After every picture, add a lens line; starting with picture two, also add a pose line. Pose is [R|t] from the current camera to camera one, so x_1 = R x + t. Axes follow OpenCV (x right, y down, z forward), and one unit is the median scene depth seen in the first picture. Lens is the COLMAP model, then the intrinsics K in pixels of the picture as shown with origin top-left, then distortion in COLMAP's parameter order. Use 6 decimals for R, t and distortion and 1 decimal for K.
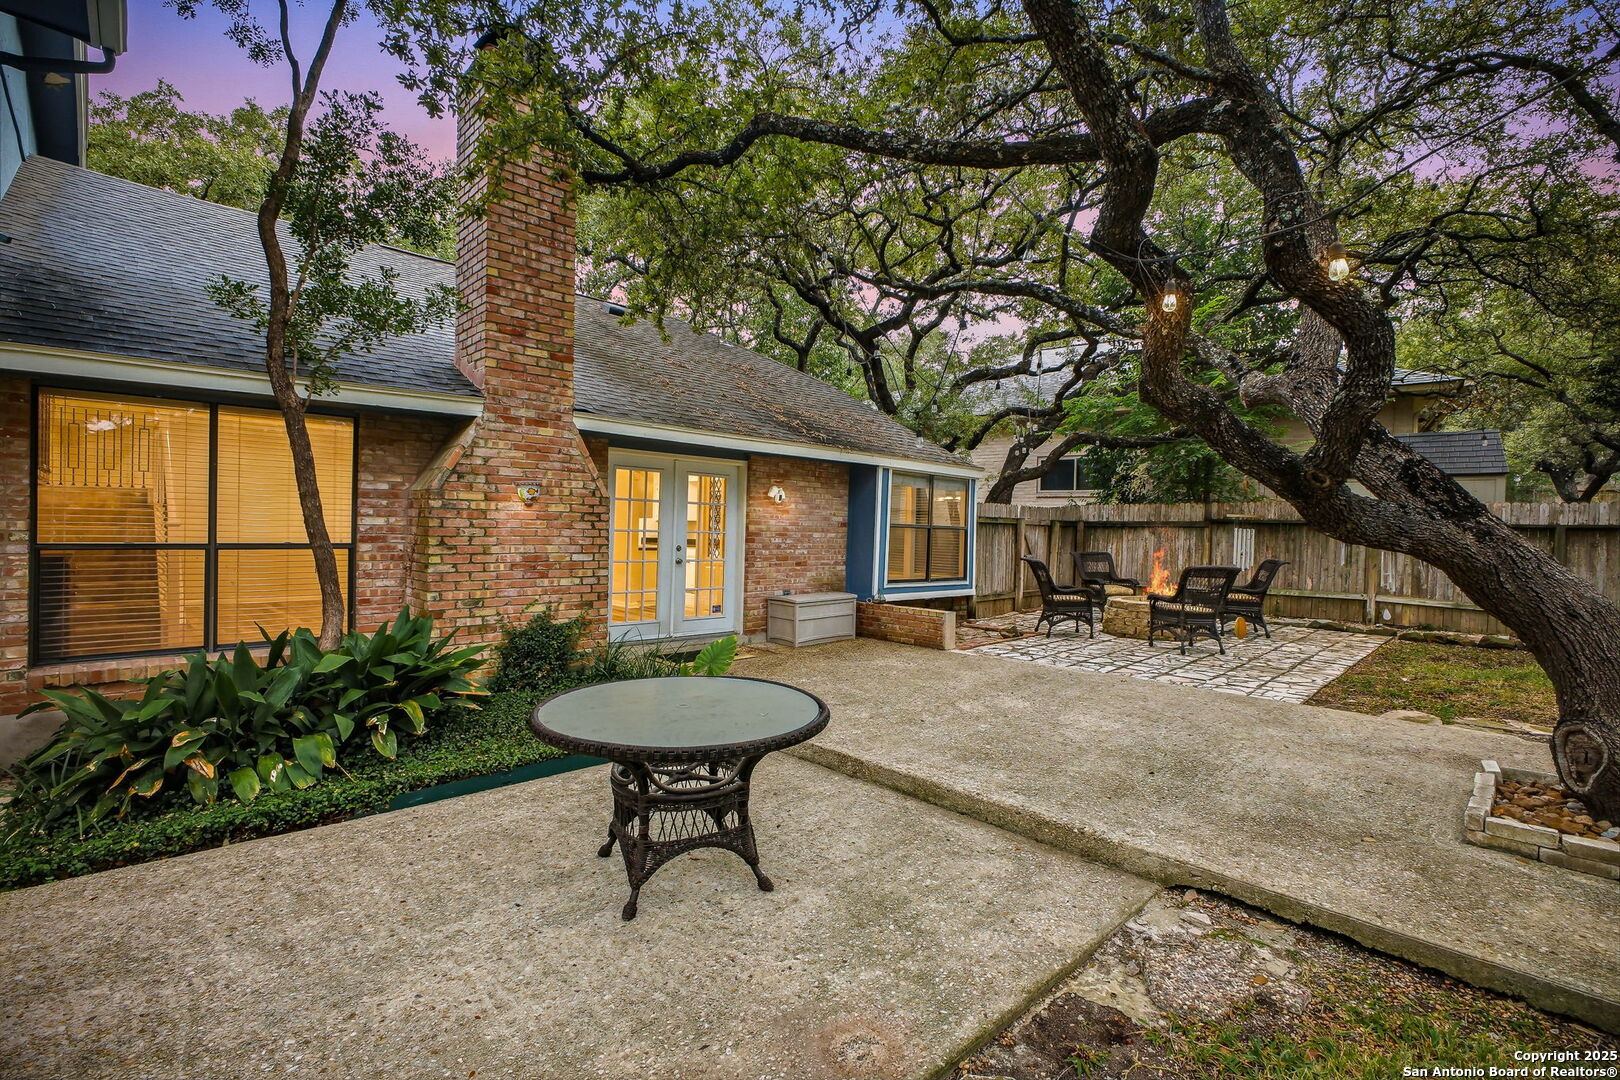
lens RADIAL K [[712.8, 0, 810.1], [0, 712.8, 546.9], [0, 0, 1]] dist [0.000337, 0.000124]
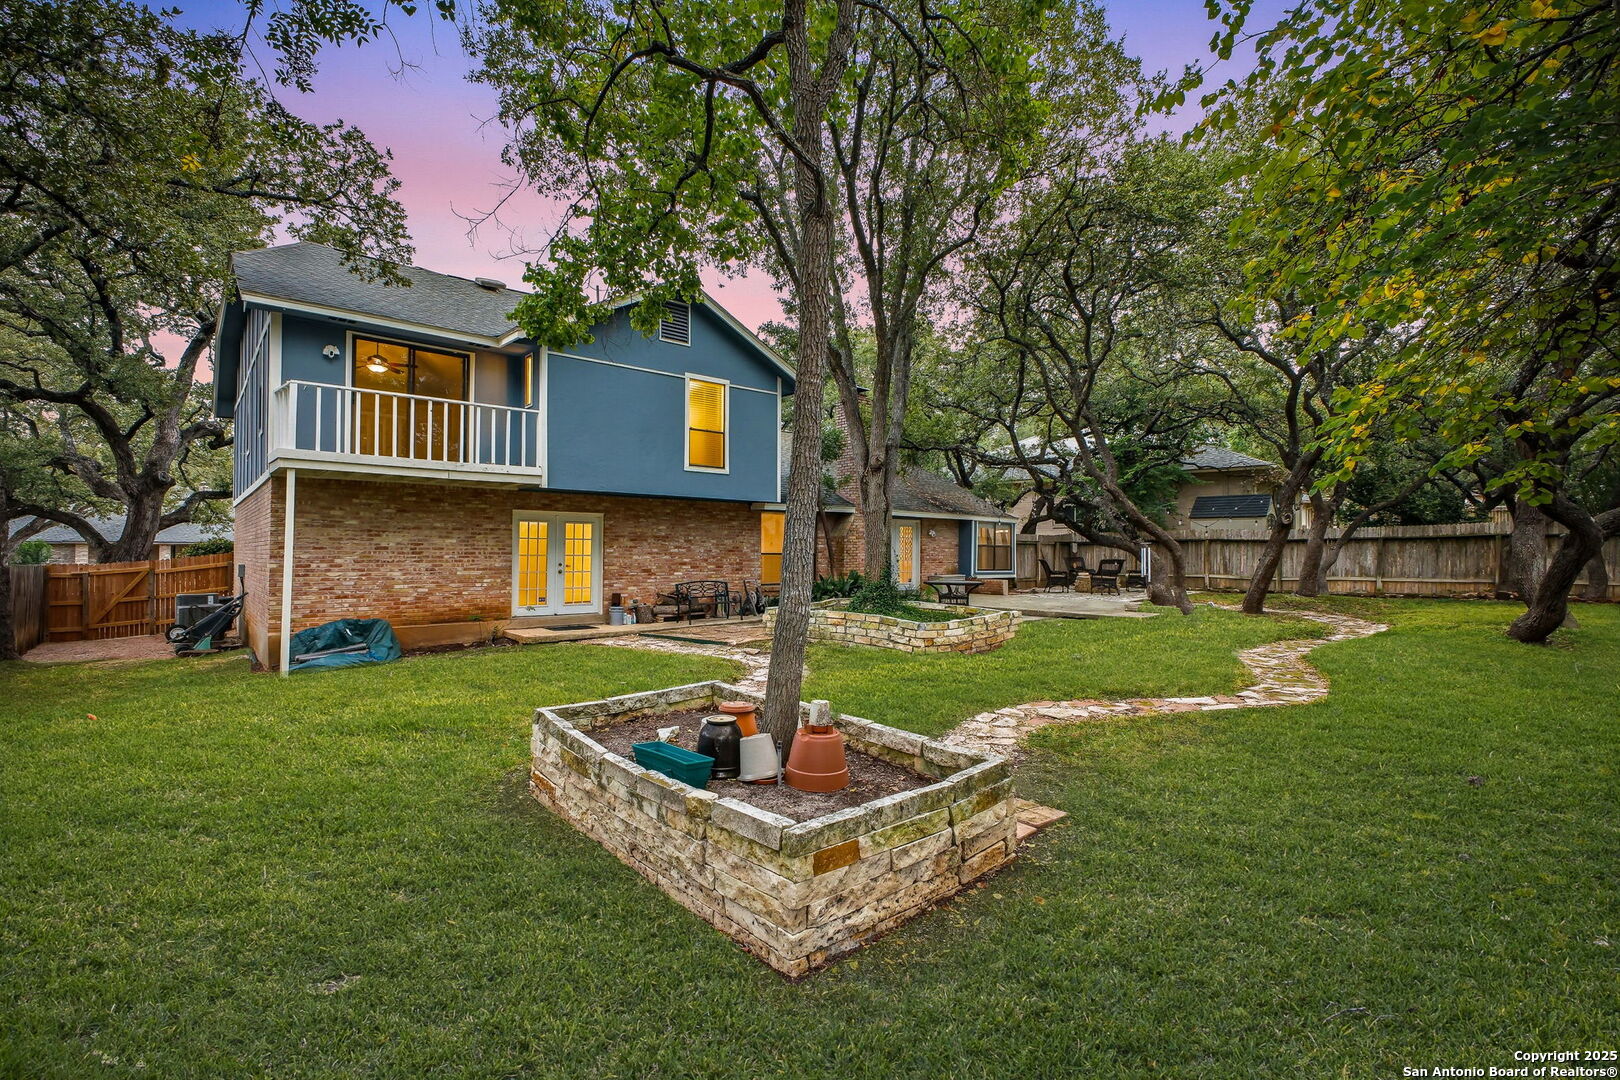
lens RADIAL K [[712.8, 0, 810.1], [0, 712.8, 546.9], [0, 0, 1]] dist [0.000337, 0.000124]
pose [[0.998105, -0.019437, -0.058378, -0.250568], [0.017244, 0.999135, -0.037842, 0.044704], [0.059063, 0.036763, 0.997577, -1.134474]]
